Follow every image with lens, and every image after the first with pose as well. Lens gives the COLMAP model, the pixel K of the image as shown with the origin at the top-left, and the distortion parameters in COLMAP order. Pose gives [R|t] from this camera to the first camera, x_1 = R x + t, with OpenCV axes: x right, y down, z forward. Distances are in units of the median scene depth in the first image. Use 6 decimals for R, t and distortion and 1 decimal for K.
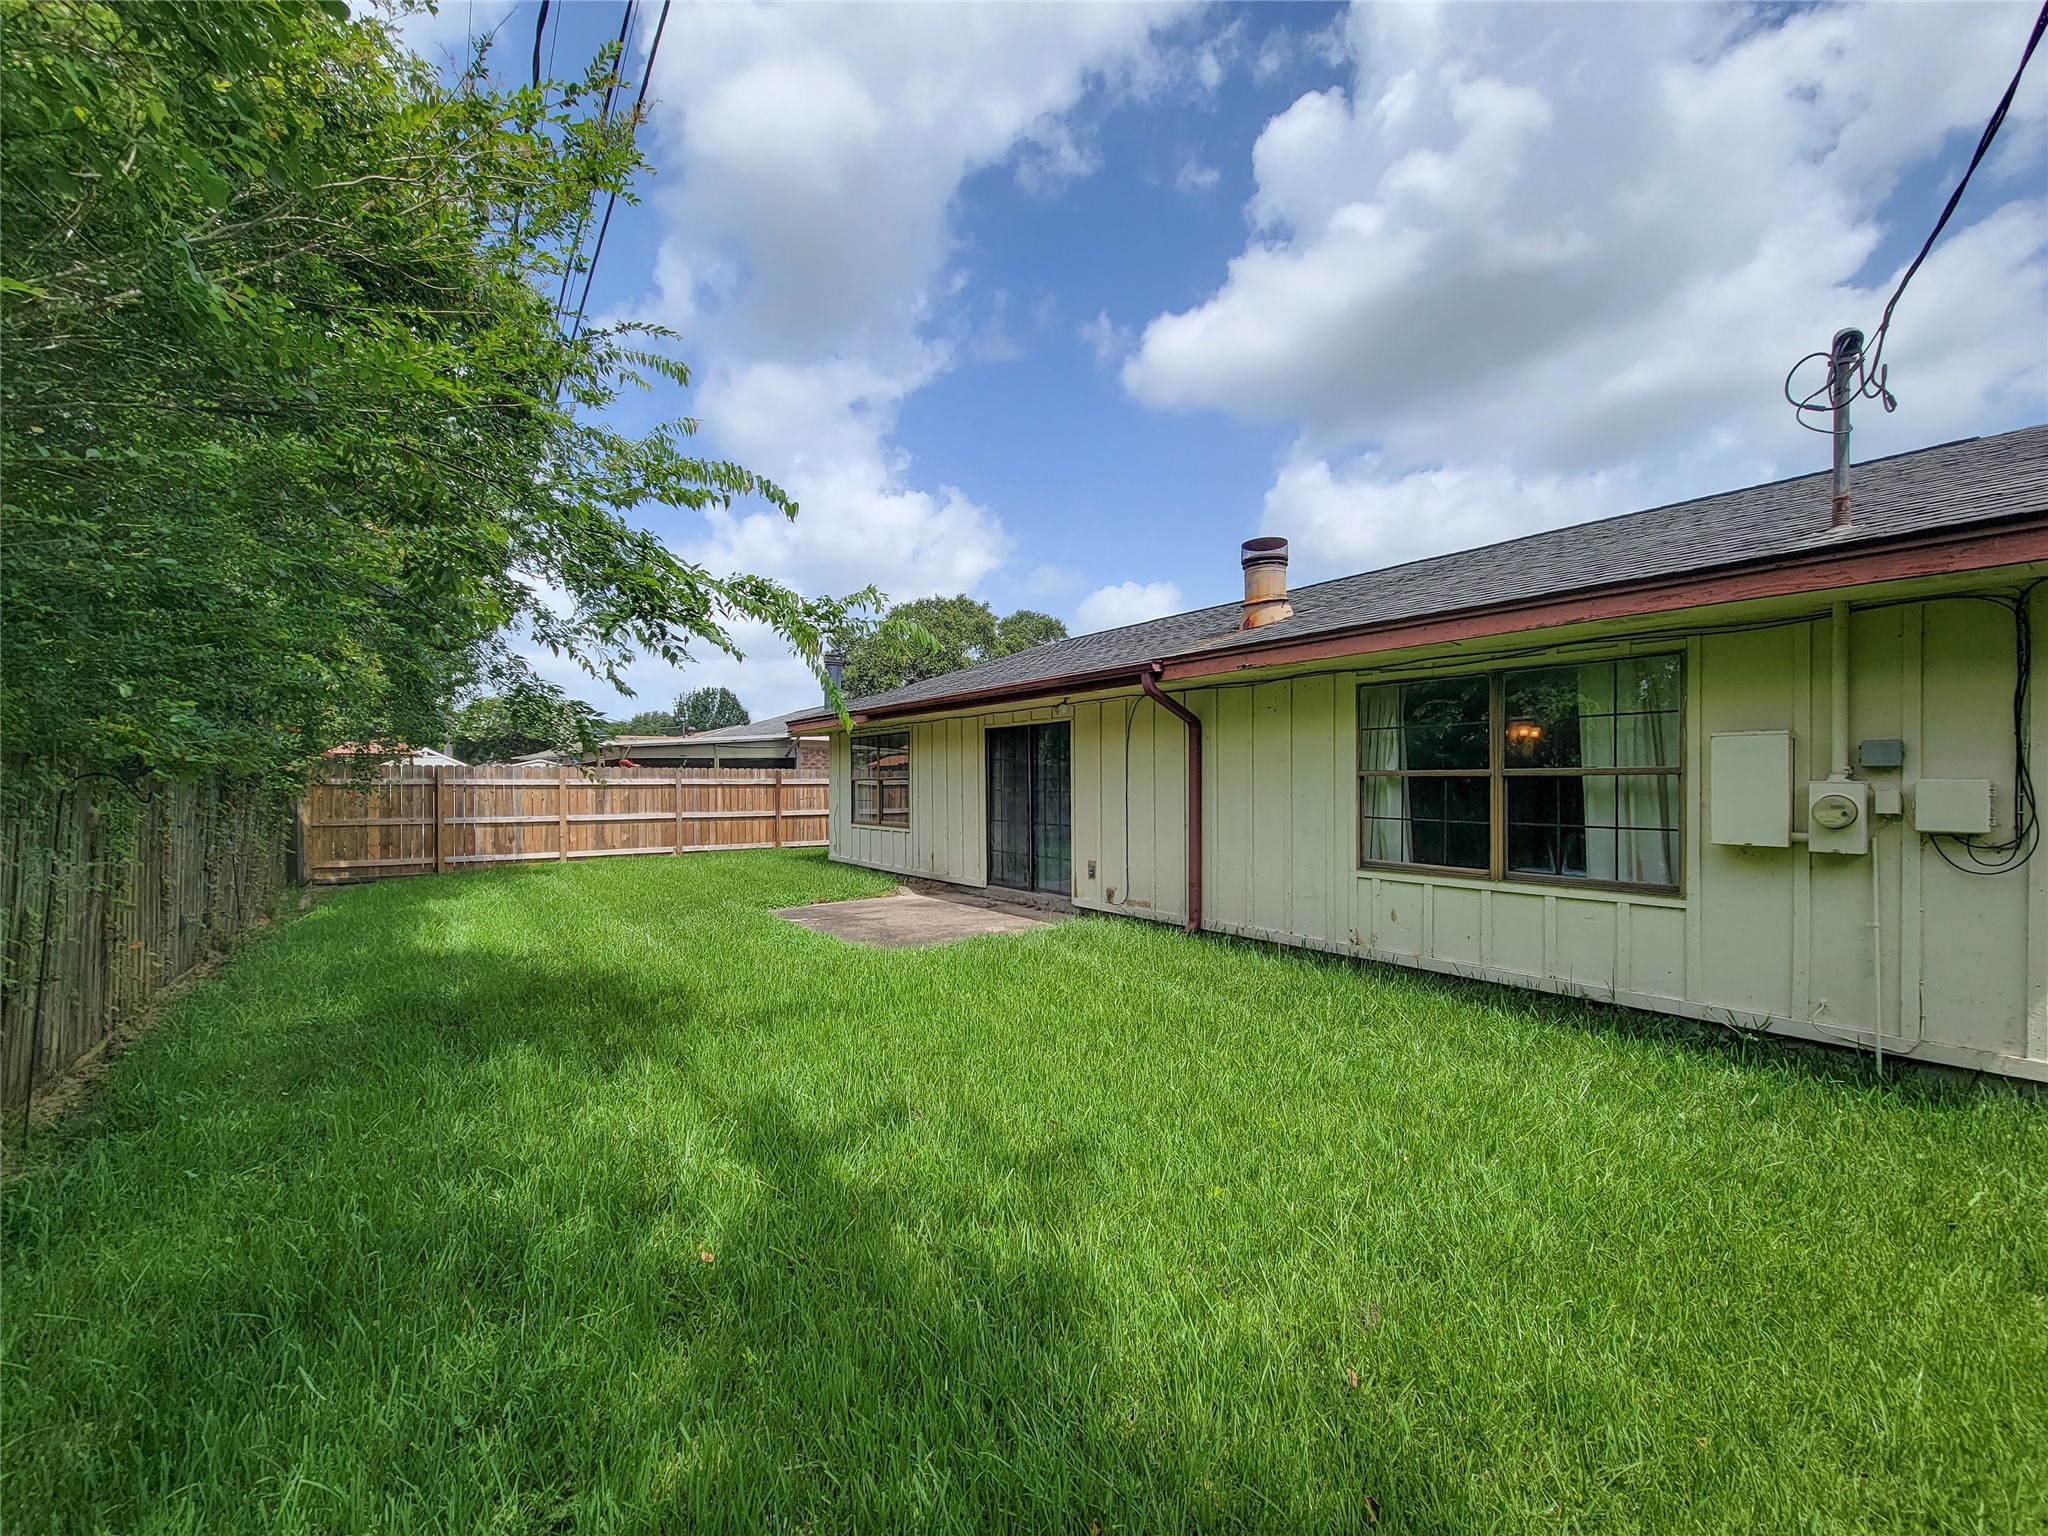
lens RADIAL K [[832.8, 0, 1019.2], [0, 832.8, 779.3], [0, 0, 1]] dist [-0.000846, -0.000891]
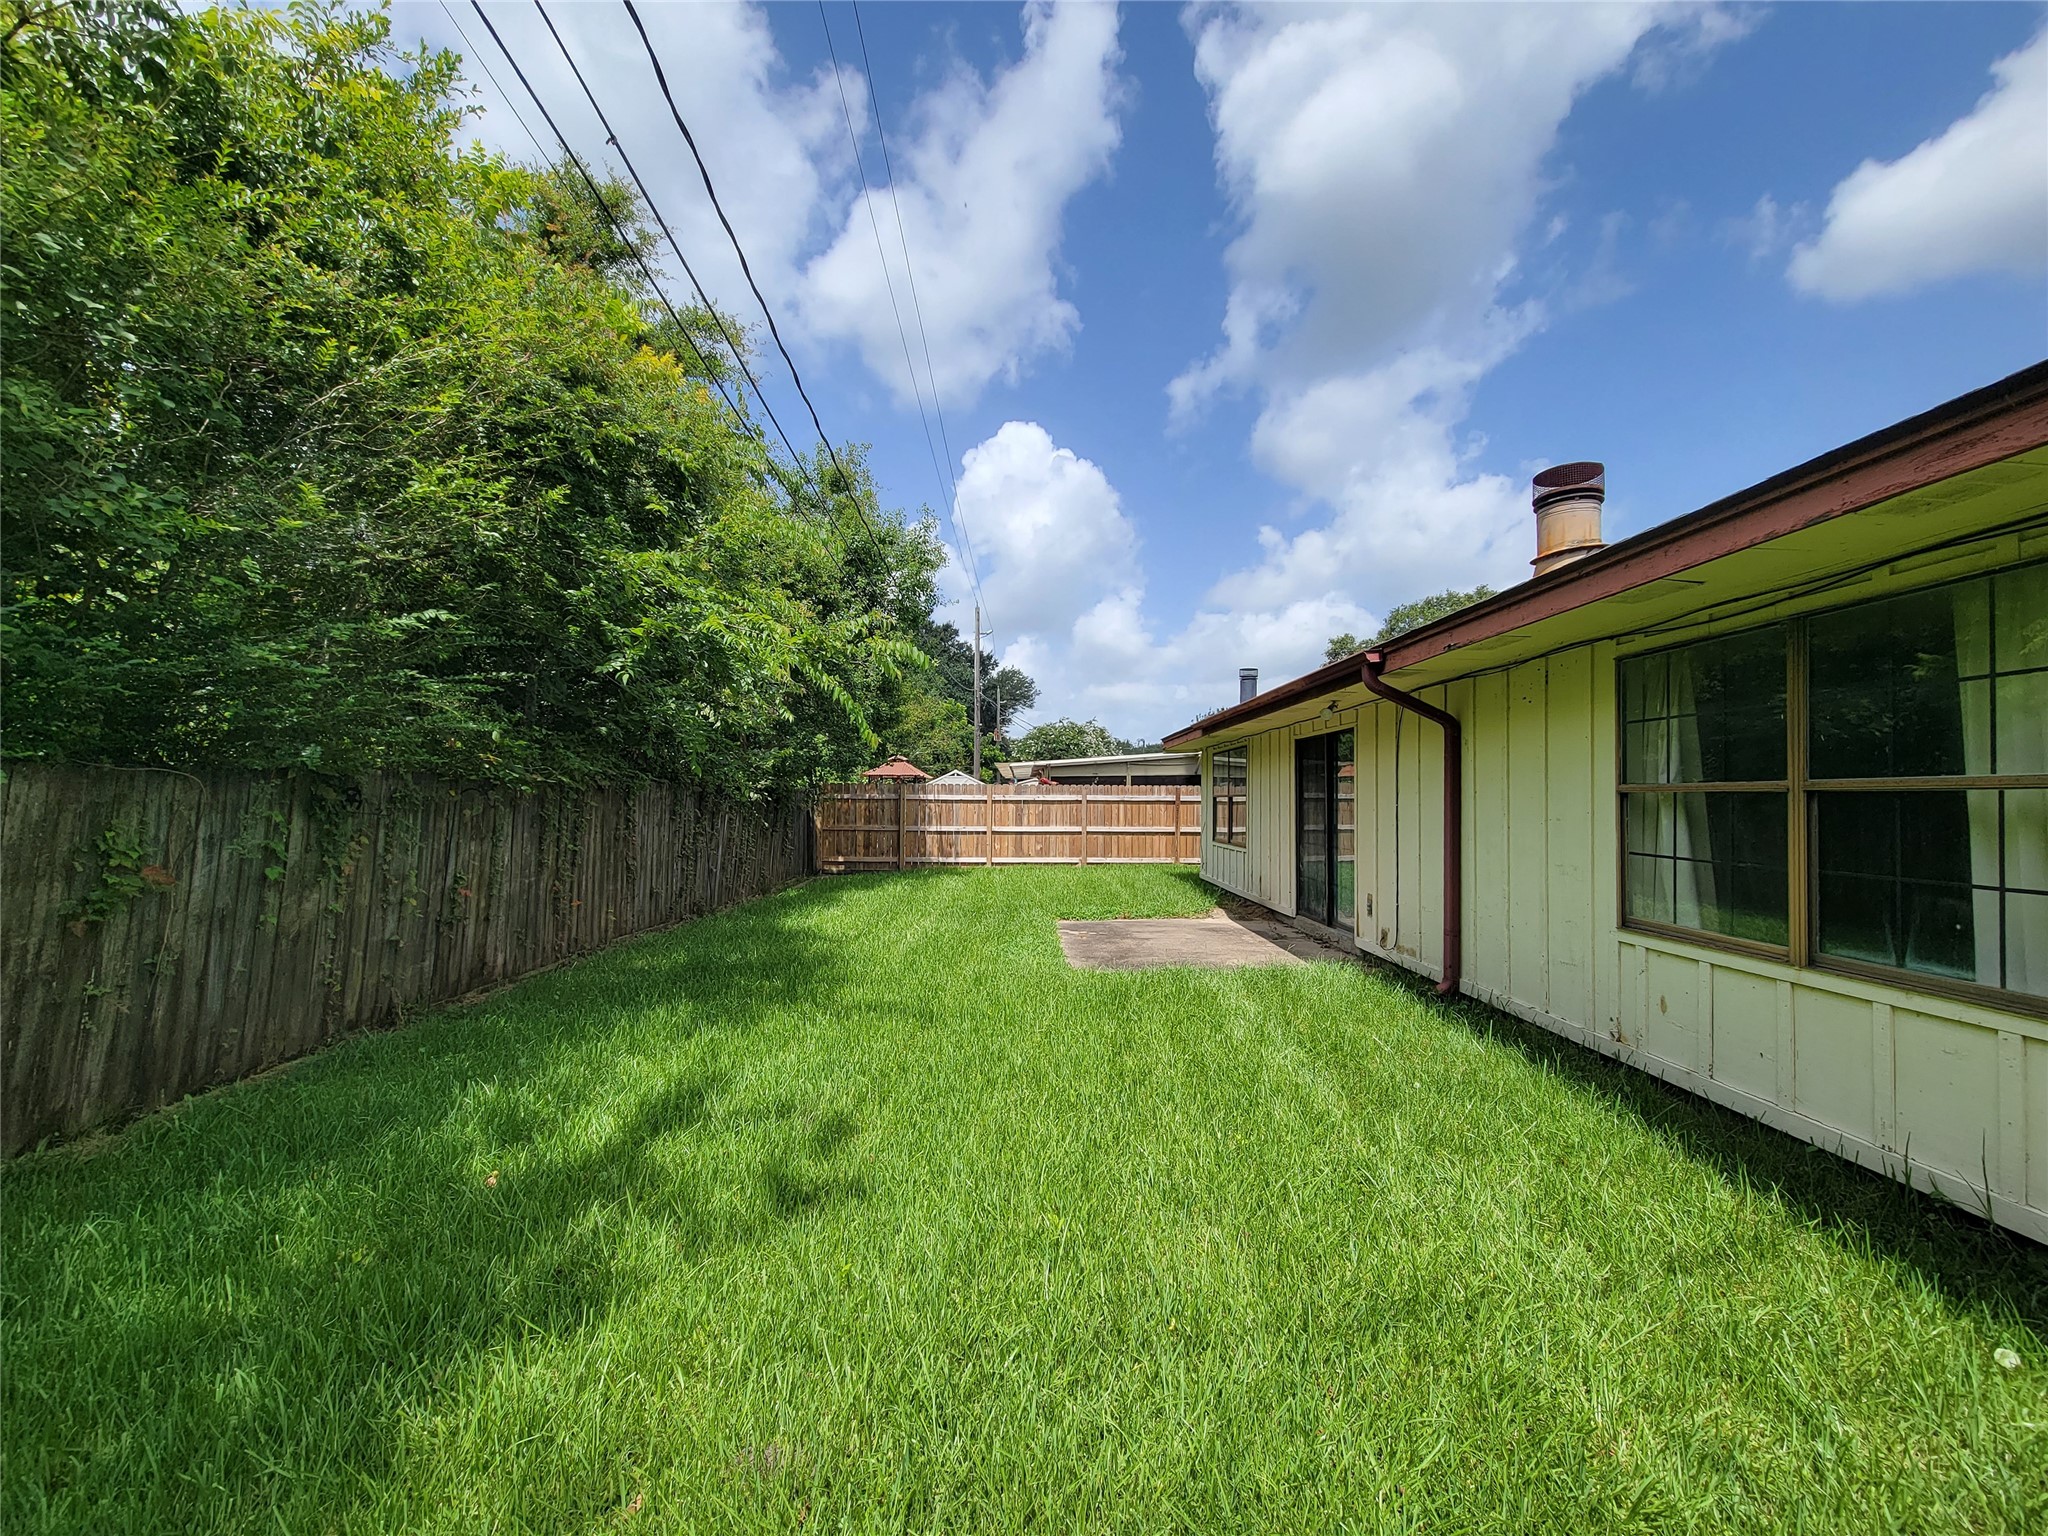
lens RADIAL K [[832.8, 0, 1019.2], [0, 832.8, 779.3], [0, 0, 1]] dist [-0.000846, -0.000891]
pose [[0.828878, -0.007510, -0.559379, 0.271558], [-0.004232, 0.999797, -0.019693, 0.001050], [0.559413, 0.018690, 0.828678, 0.116030]]
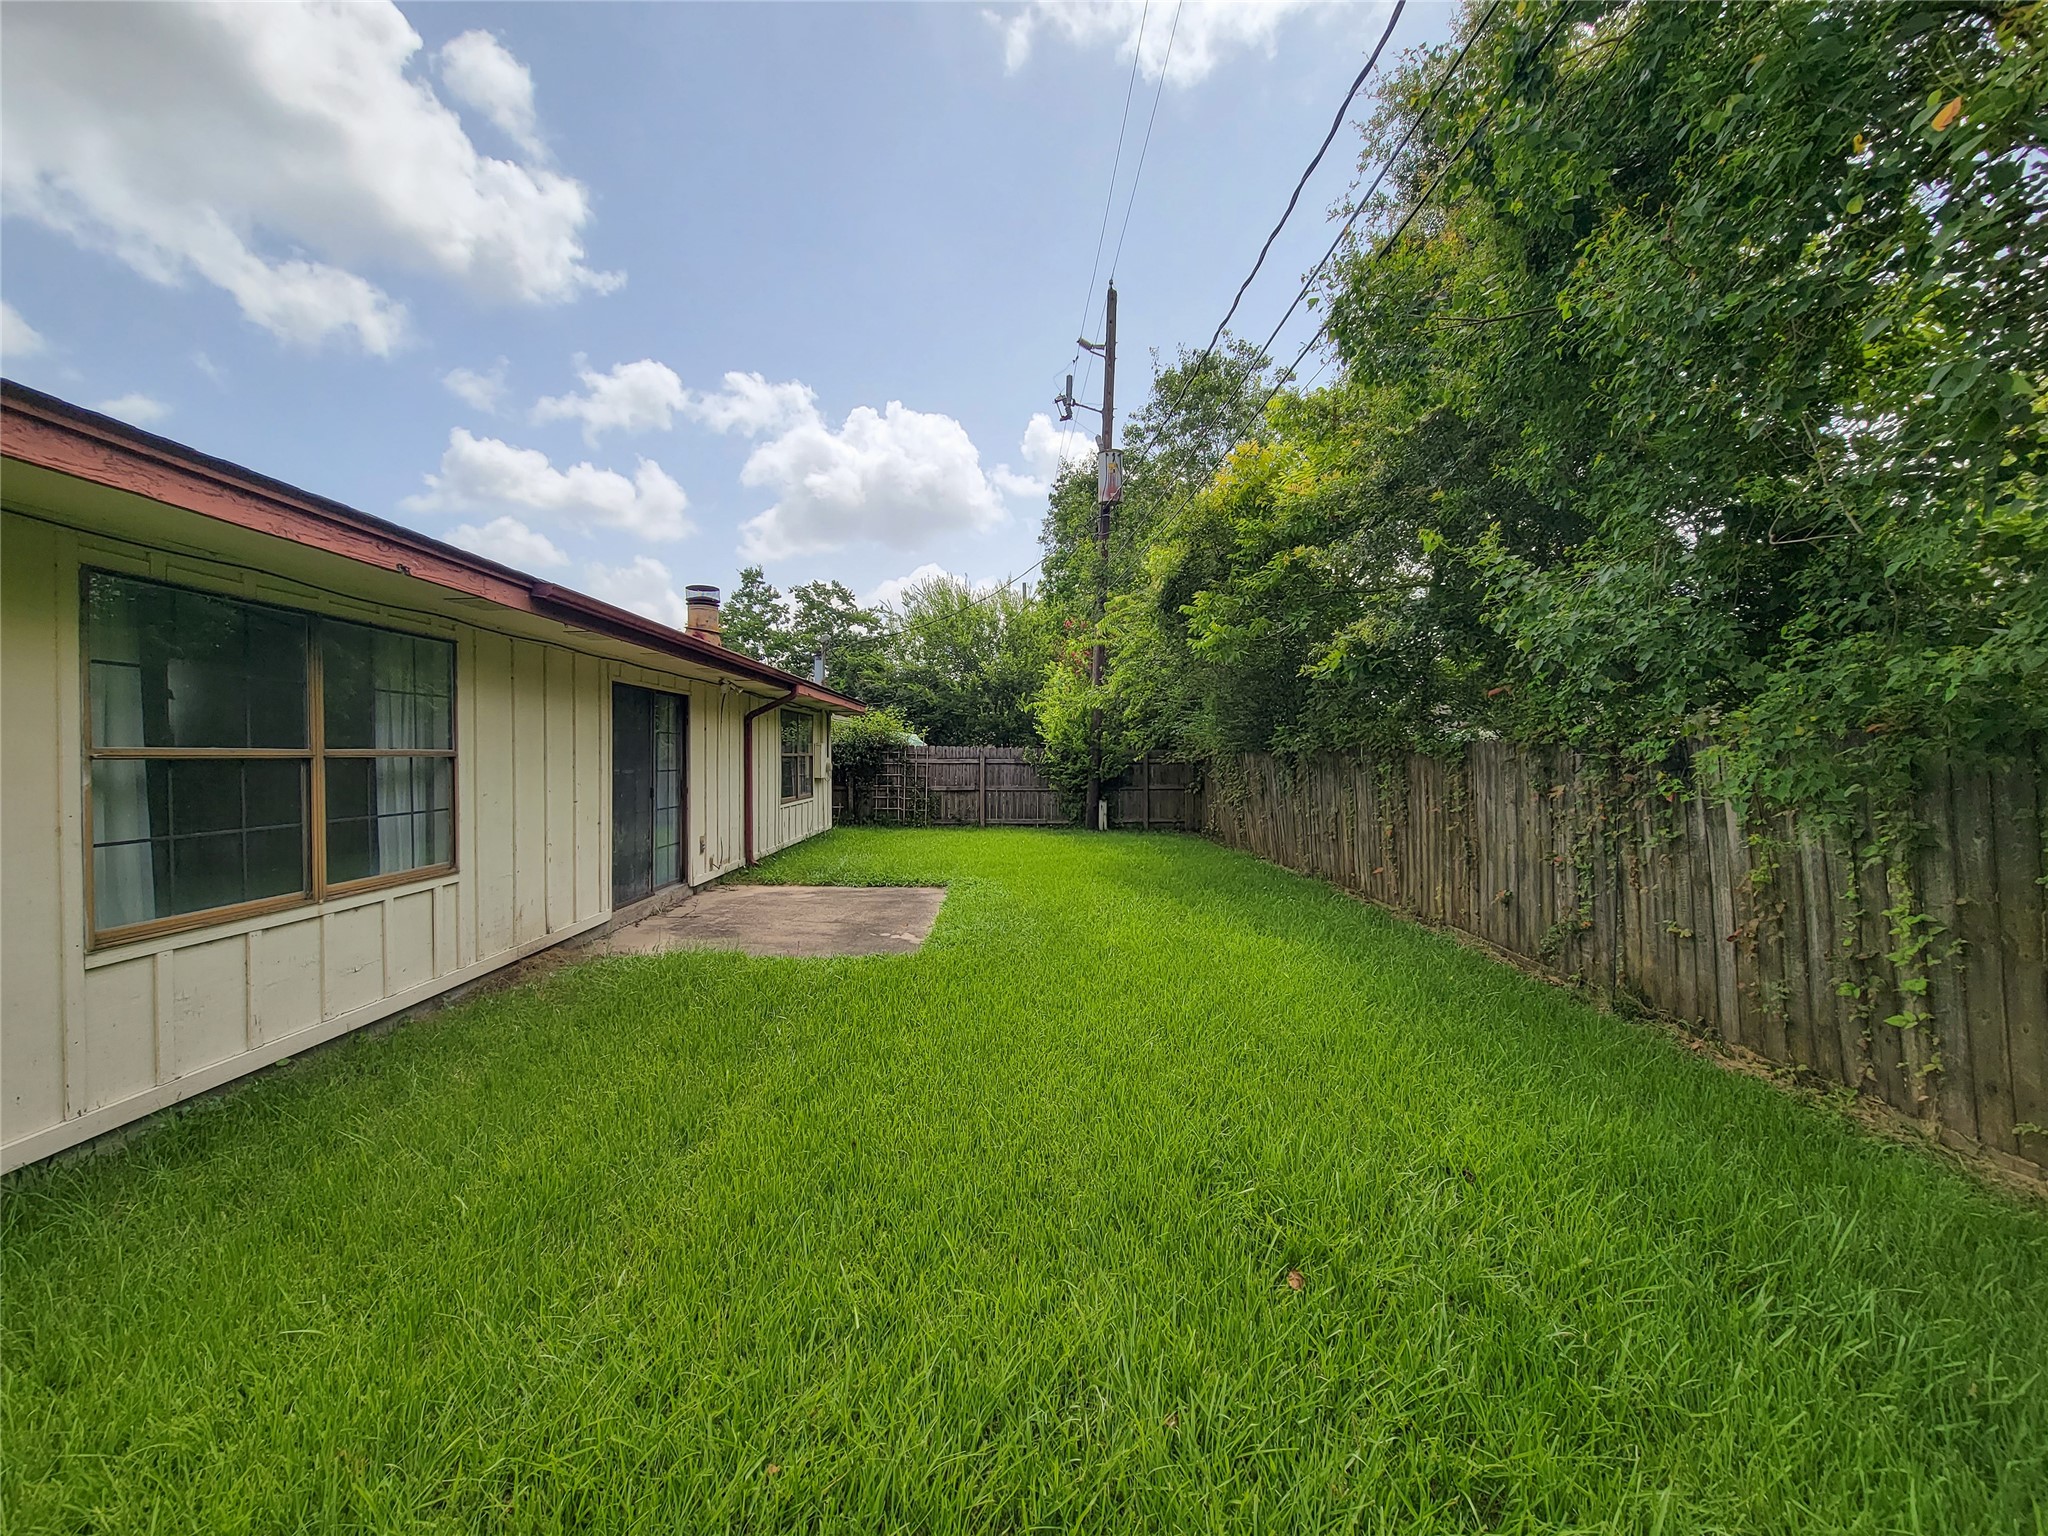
lens RADIAL K [[832.8, 0, 1019.2], [0, 832.8, 779.3], [0, 0, 1]] dist [-0.000846, -0.000891]
pose [[-0.848843, -0.002168, 0.528640, -0.219915], [0.010323, 0.999733, 0.020676, 0.003625], [-0.528544, 0.023008, -0.848594, 0.813536]]
